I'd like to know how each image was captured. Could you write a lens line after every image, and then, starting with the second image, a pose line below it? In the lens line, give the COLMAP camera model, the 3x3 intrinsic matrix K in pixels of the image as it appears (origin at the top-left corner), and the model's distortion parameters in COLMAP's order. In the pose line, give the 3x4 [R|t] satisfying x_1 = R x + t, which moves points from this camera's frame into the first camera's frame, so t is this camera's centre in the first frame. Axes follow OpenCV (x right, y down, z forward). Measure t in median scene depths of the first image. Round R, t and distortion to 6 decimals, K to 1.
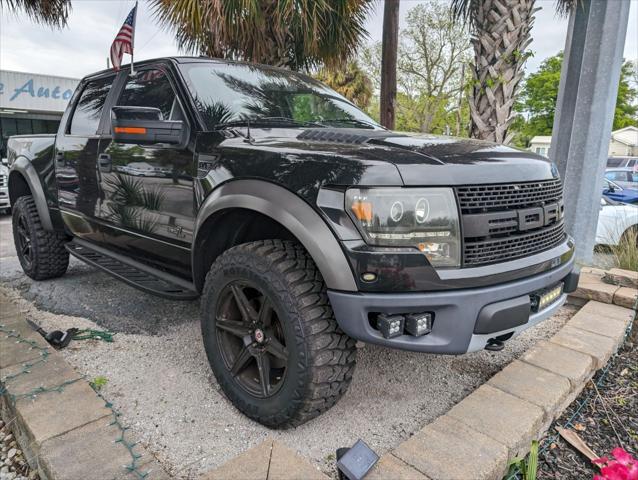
lens RADIAL K [[458.3, 0, 315.4], [0, 458.3, 237.3], [0, 0, 1]] dist [0.022933, -0.013226]
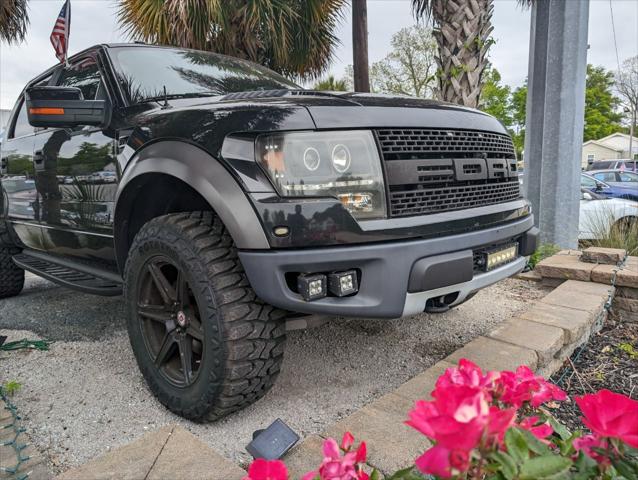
lens RADIAL K [[458.3, 0, 323.1], [0, 458.3, 231.6], [0, 0, 1]] dist [0.022933, -0.013226]
pose [[0.998206, -0.058042, 0.014702, 0.124407], [0.058864, 0.996235, -0.063650, 0.099799], [-0.010952, 0.064402, 0.997864, 0.079174]]
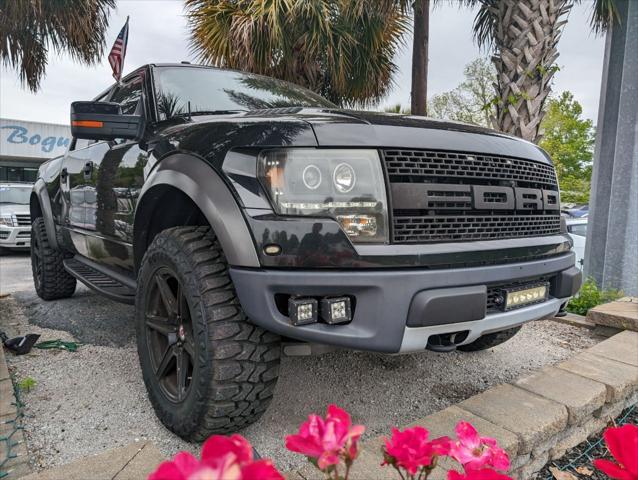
lens RADIAL K [[458.3, 0, 320.0], [0, 458.3, 240.1], [0, 0, 1]] dist [0.022933, -0.013226]
pose [[0.992610, 0.006270, -0.121188, 0.206391], [-0.019110, 0.994280, -0.105081, 0.104990], [0.119836, 0.106620, 0.987052, 0.115627]]
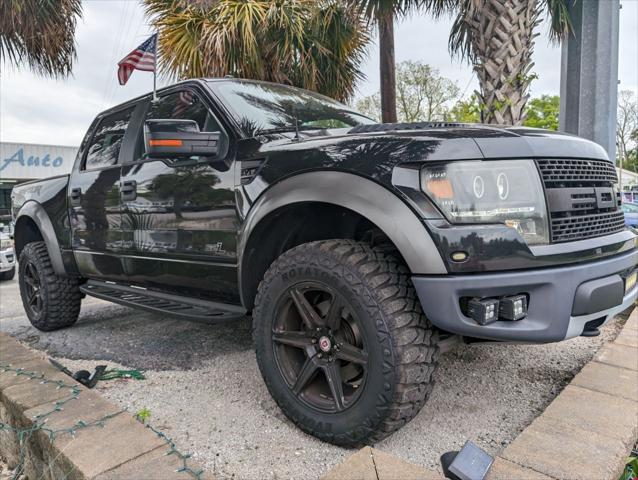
lens RADIAL K [[458.3, 0, 322.1], [0, 458.3, 243.7], [0, 0, 1]] dist [0.022933, -0.013226]
pose [[0.997471, -0.061126, 0.036261, -0.124402], [0.064618, 0.992415, -0.104577, 0.093648], [-0.029594, 0.106656, 0.993855, 0.064563]]
